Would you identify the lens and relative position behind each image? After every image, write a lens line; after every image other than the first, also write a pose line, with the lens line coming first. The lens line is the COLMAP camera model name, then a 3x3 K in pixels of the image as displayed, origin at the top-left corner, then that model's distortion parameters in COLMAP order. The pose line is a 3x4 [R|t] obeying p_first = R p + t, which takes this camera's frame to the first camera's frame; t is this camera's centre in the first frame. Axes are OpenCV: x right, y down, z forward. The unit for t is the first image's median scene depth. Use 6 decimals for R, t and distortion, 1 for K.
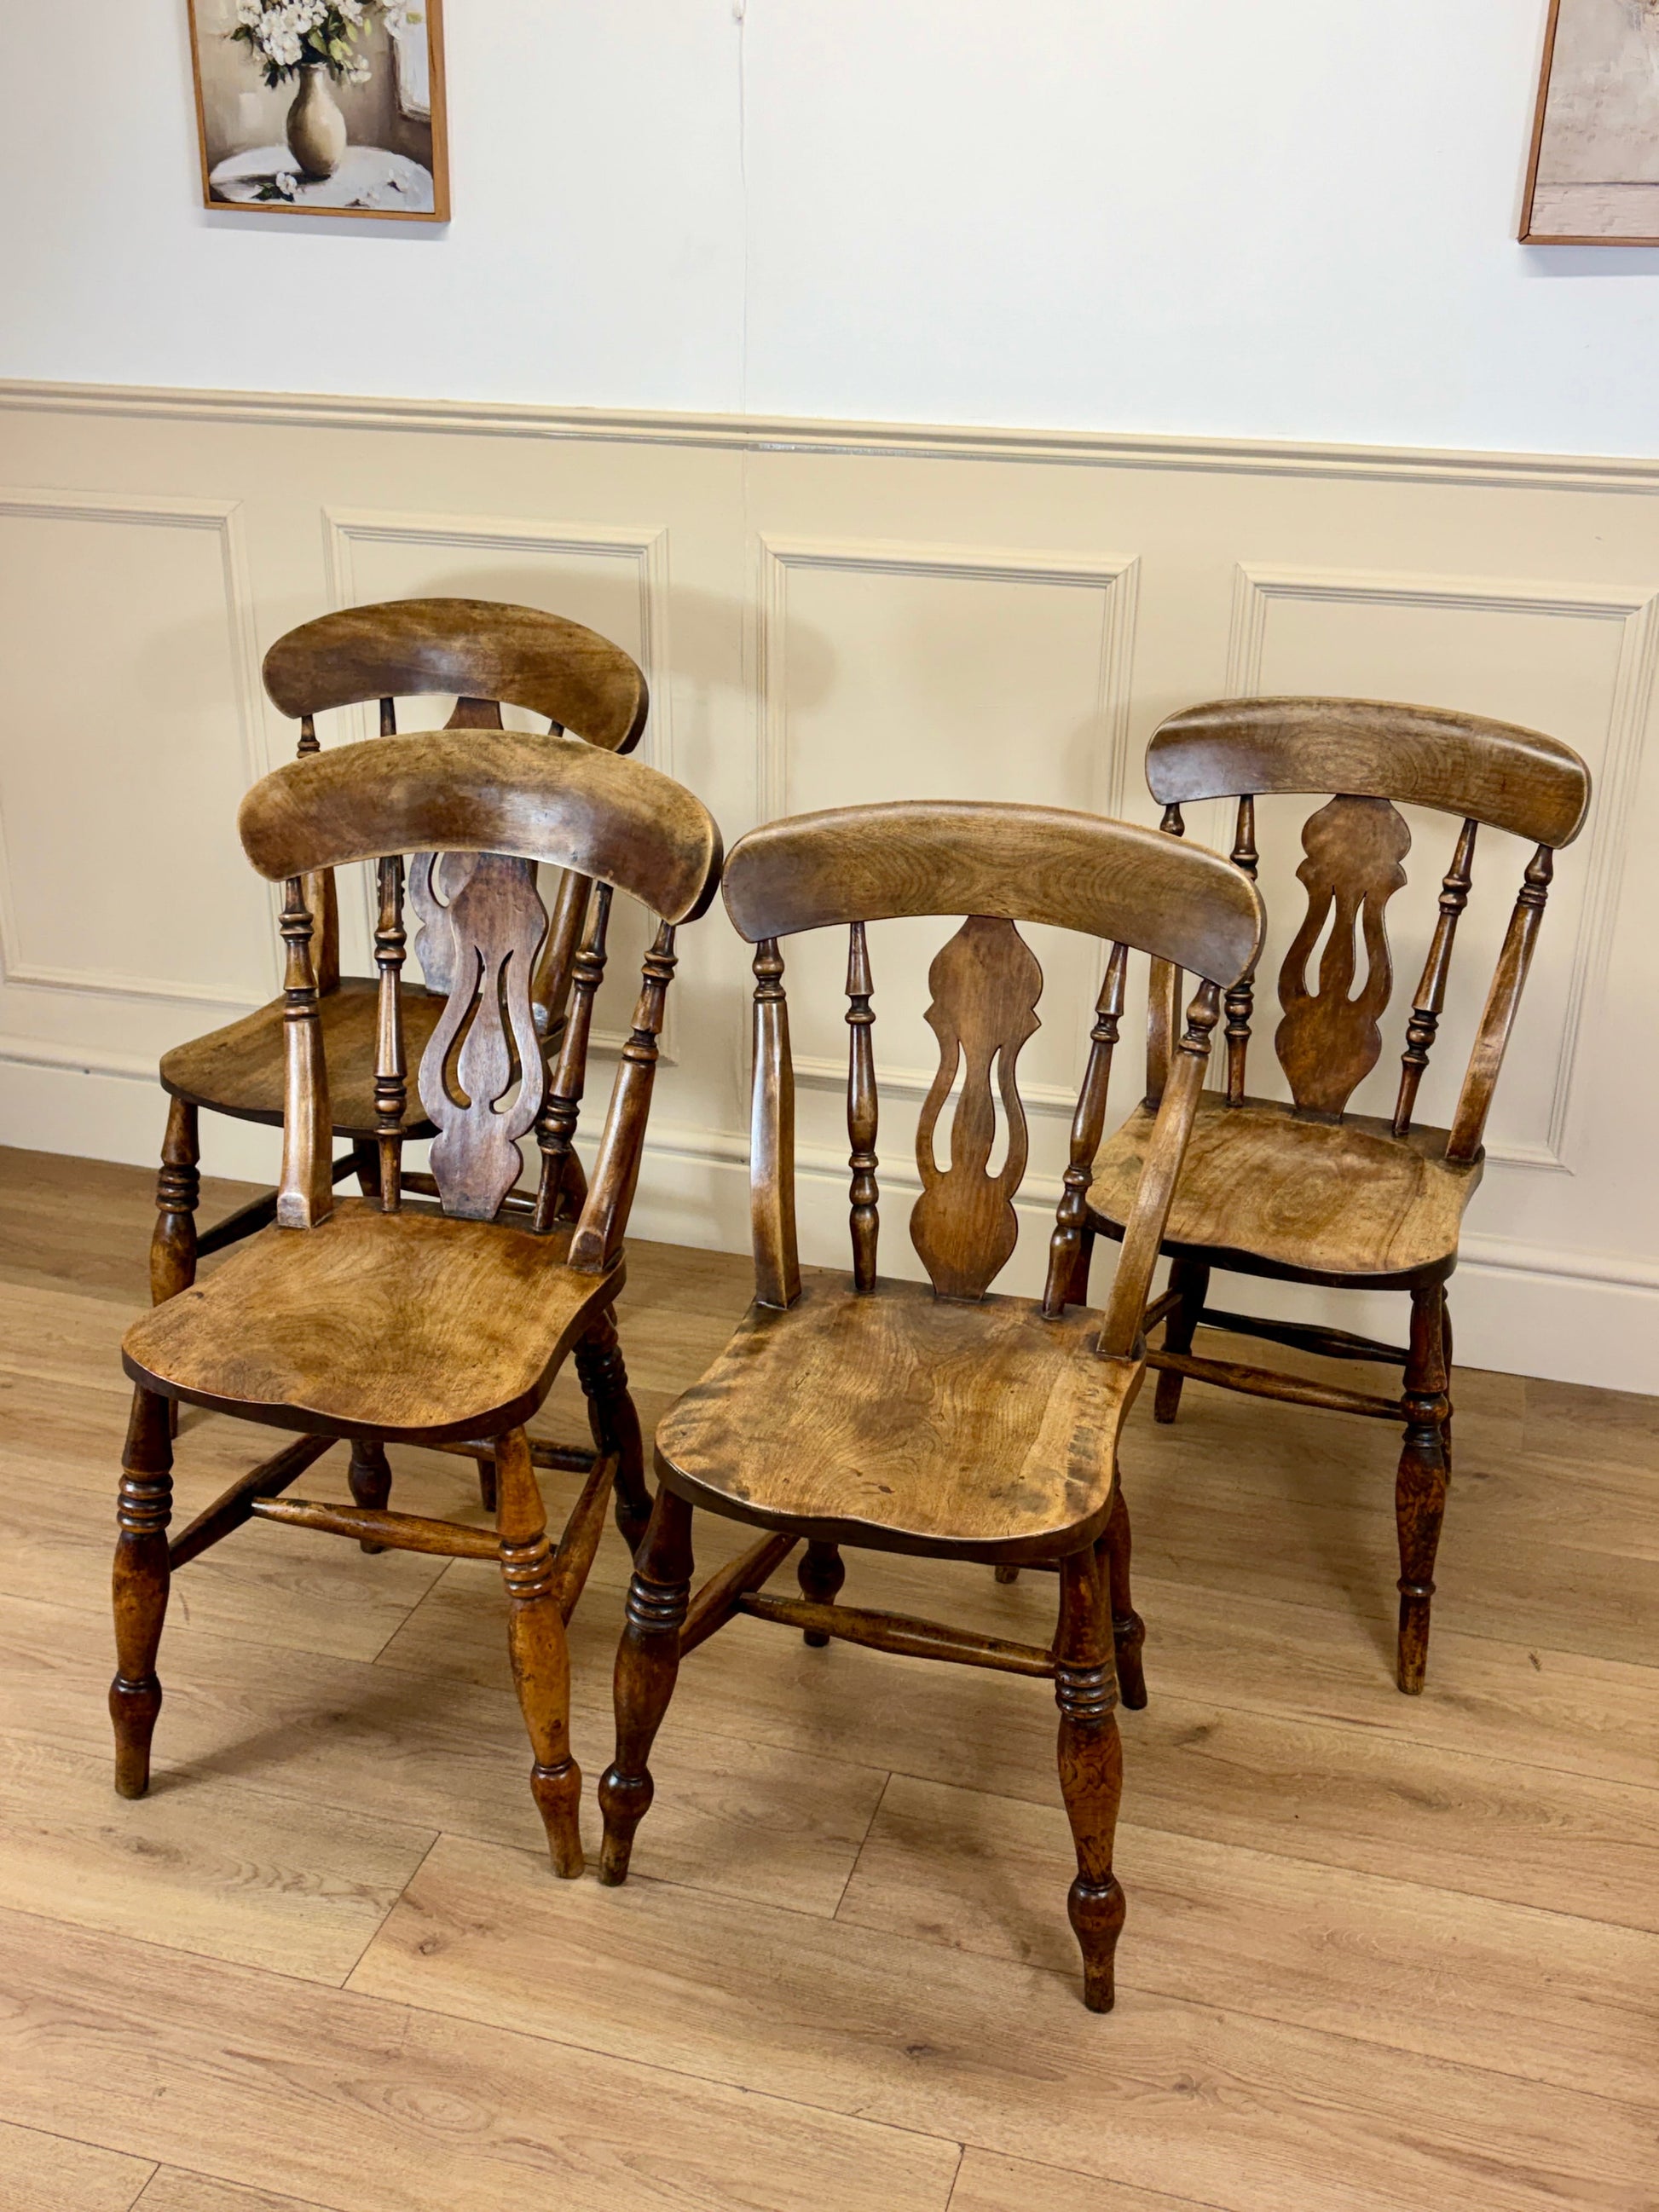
lens RADIAL K [[2296.8, 0, 817.7], [0, 2296.8, 1111.2], [0, 0, 1]] dist [0.024777, 0.000000]
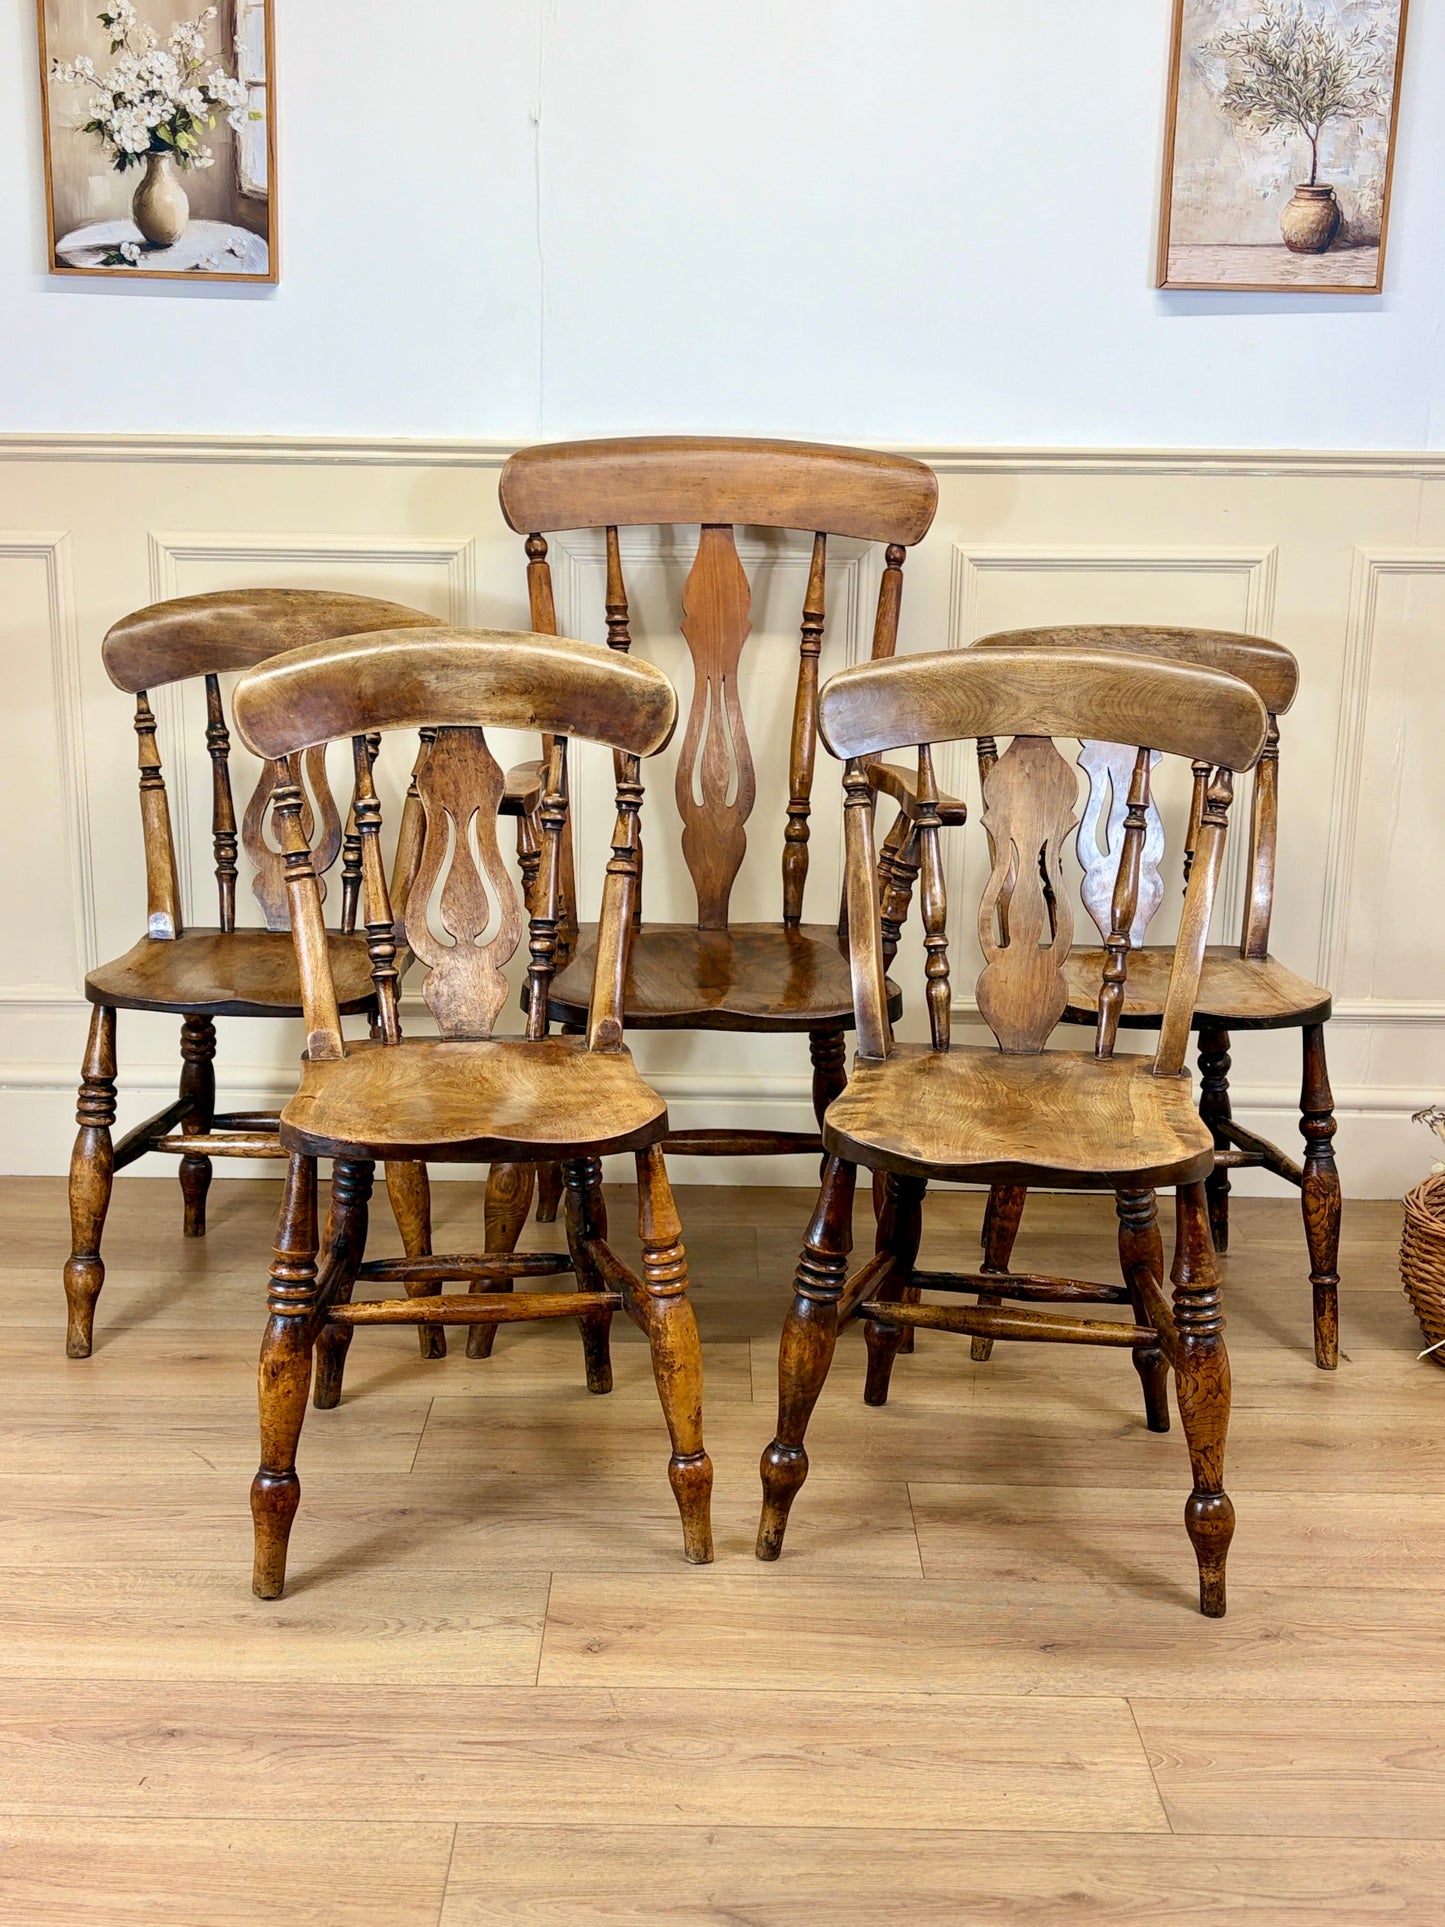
lens RADIAL K [[2105.2, 0, 705.8], [0, 2105.2, 969.9], [0, 0, 1]] dist [0.023414, 0.000000]
pose [[0.959244, -0.063737, 0.275297, -0.278734], [0.110682, 0.981135, -0.158507, 0.157961], [-0.260001, 0.182517, 0.948202, -0.016152]]
